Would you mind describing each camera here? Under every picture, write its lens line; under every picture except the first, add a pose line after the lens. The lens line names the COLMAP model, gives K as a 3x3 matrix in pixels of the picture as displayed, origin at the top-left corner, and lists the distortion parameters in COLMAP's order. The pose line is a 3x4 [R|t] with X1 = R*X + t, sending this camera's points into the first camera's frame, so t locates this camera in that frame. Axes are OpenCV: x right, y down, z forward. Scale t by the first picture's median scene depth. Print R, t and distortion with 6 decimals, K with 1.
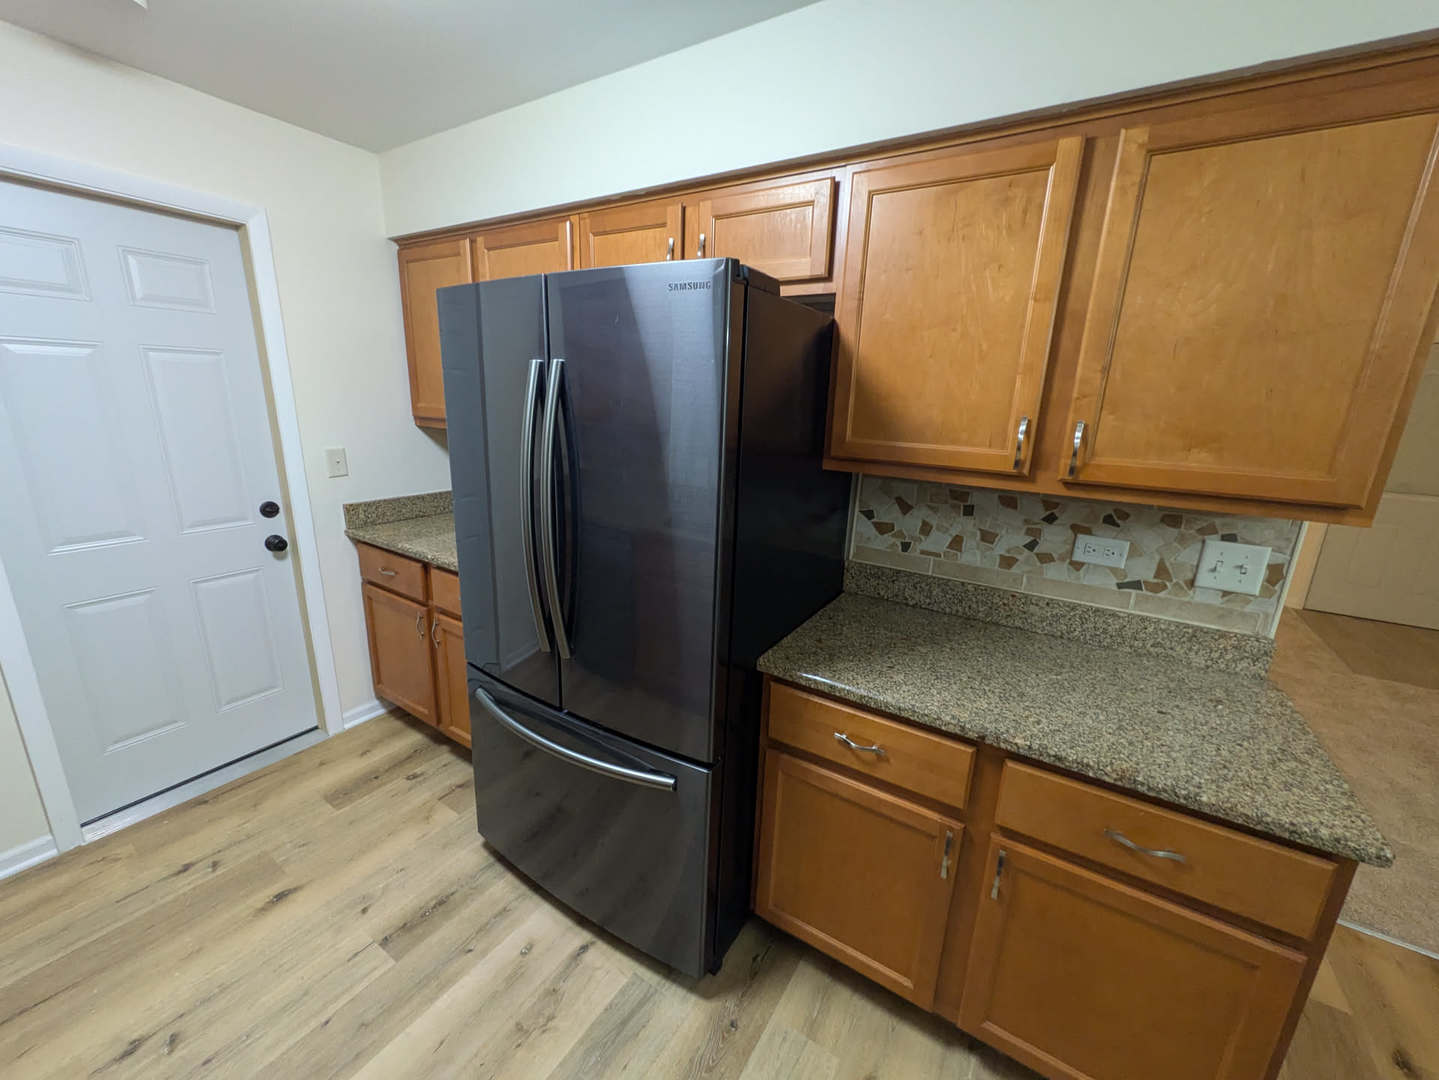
lens RADIAL K [[572.9, 0, 717.7], [0, 572.9, 537.8], [0, 0, 1]] dist [0.002480, 0.000357]
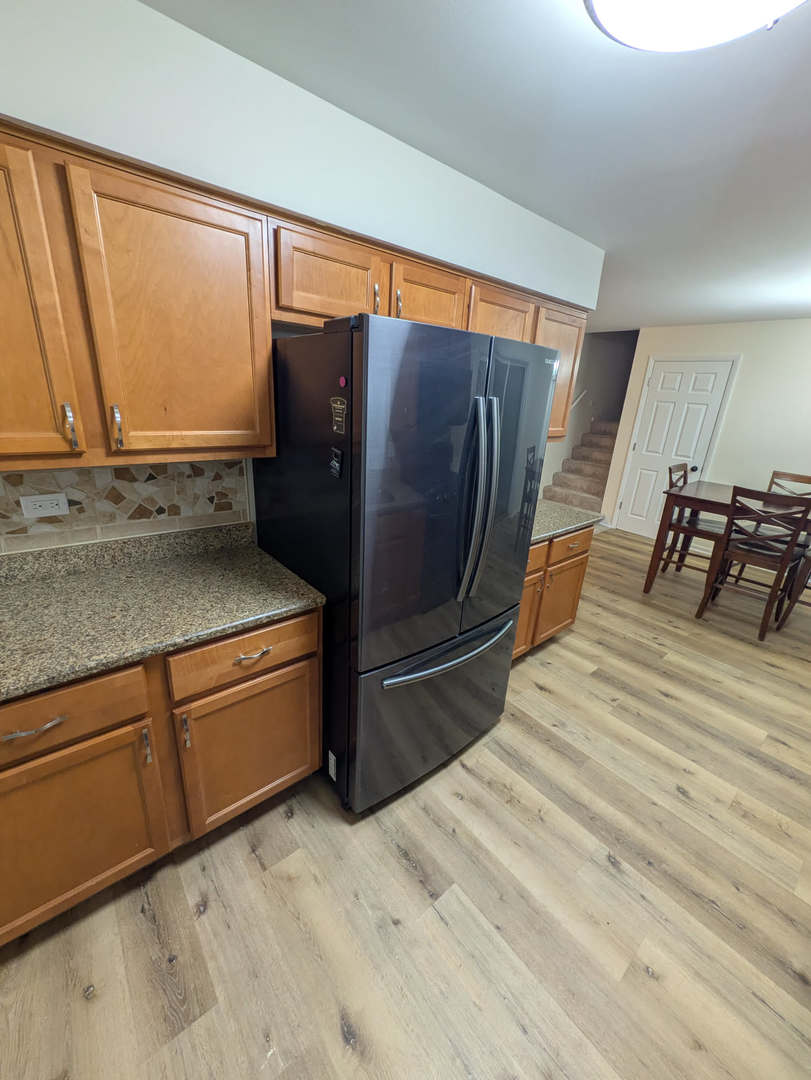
lens RADIAL K [[430.0, 0, 372.9], [0, 430.0, 559.4], [0, 0, 1]] dist [0.002480, 0.000357]
pose [[0.315487, -0.344807, 0.884068, -1.137472], [0.210950, 0.933819, 0.288932, -0.224843], [-0.925185, 0.095341, 0.367345, 0.704901]]
